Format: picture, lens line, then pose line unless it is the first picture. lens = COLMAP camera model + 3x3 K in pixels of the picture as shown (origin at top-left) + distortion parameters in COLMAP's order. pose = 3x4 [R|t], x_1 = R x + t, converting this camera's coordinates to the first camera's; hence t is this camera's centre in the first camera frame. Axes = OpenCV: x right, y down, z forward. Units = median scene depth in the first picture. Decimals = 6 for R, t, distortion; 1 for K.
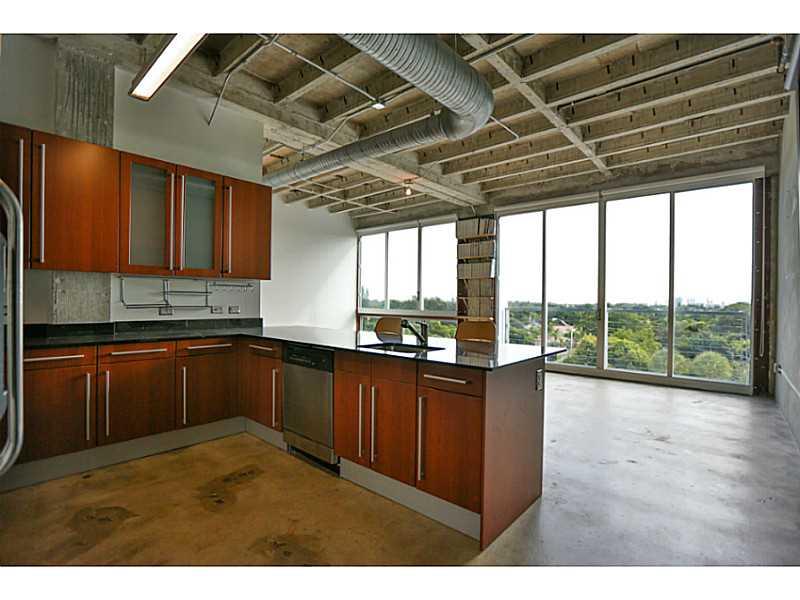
lens RADIAL K [[384.0, 0, 398.3], [0, 384.0, 301.7], [0, 0, 1]] dist [-0.056426, 0.017214]
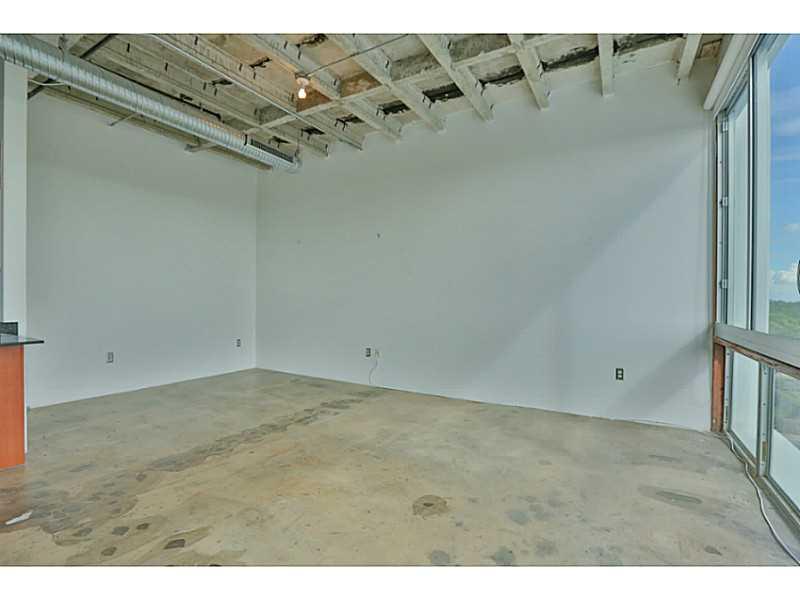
lens RADIAL K [[384.0, 0, 398.3], [0, 384.0, 301.7], [0, 0, 1]] dist [-0.056426, 0.017214]
pose [[0.198264, -0.005174, -0.980135, 0.466217], [-0.006841, 0.999954, -0.006662, 0.006850], [0.980125, 0.008026, 0.198220, 1.756300]]
